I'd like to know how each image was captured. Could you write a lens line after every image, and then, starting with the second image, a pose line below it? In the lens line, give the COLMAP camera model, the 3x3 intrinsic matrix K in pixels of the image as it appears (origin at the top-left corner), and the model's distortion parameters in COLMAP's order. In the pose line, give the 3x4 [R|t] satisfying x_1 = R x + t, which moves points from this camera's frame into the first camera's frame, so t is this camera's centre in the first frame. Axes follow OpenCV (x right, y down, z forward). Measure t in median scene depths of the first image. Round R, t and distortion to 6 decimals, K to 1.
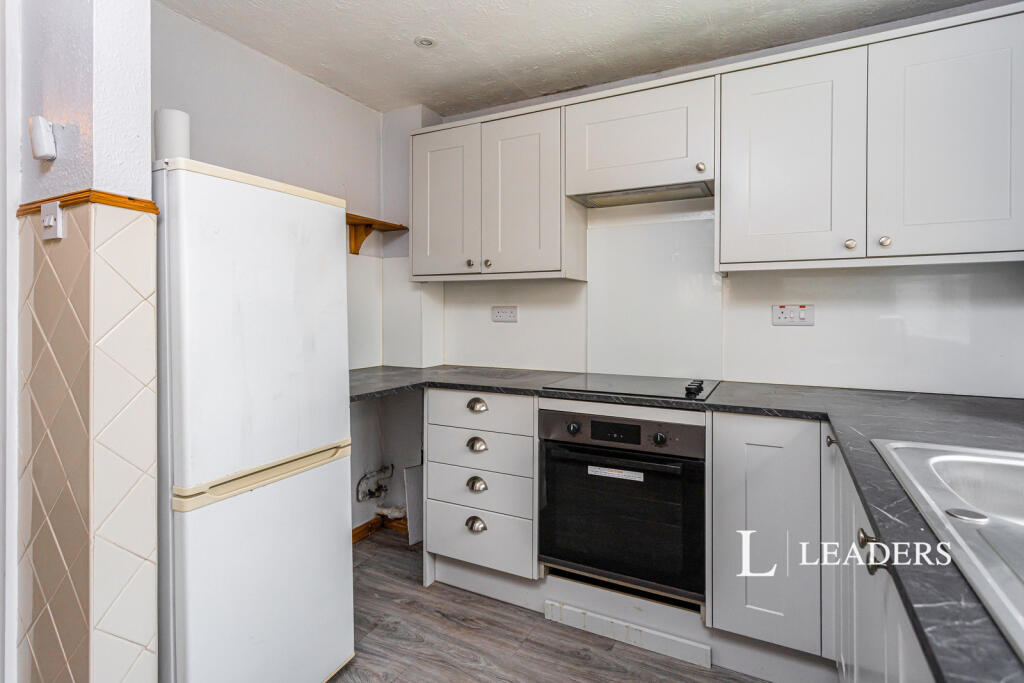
lens RADIAL K [[507.4, 0, 512.3], [0, 507.4, 308.8], [0, 0, 1]] dist [-0.000334, 0.000549]
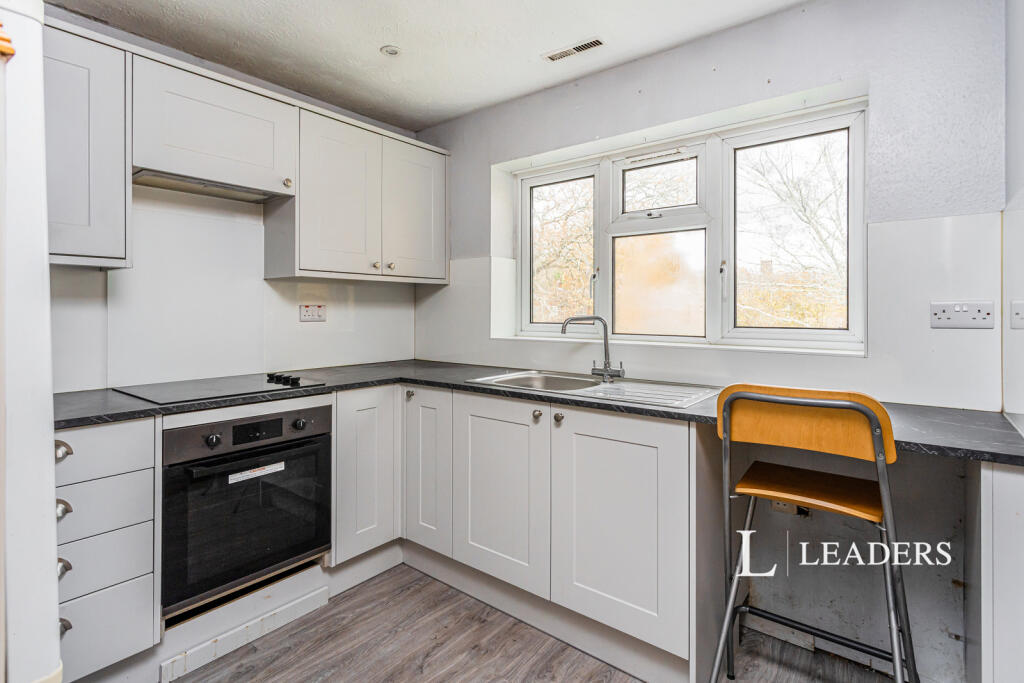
lens RADIAL K [[507.4, 0, 494.5], [0, 507.4, 313.0], [0, 0, 1]] dist [-0.000334, 0.000549]
pose [[0.207135, -0.004488, 0.978302, -0.671438], [-0.005400, 0.999969, 0.005731, 0.002004], [-0.978297, -0.006470, 0.207105, 0.335423]]
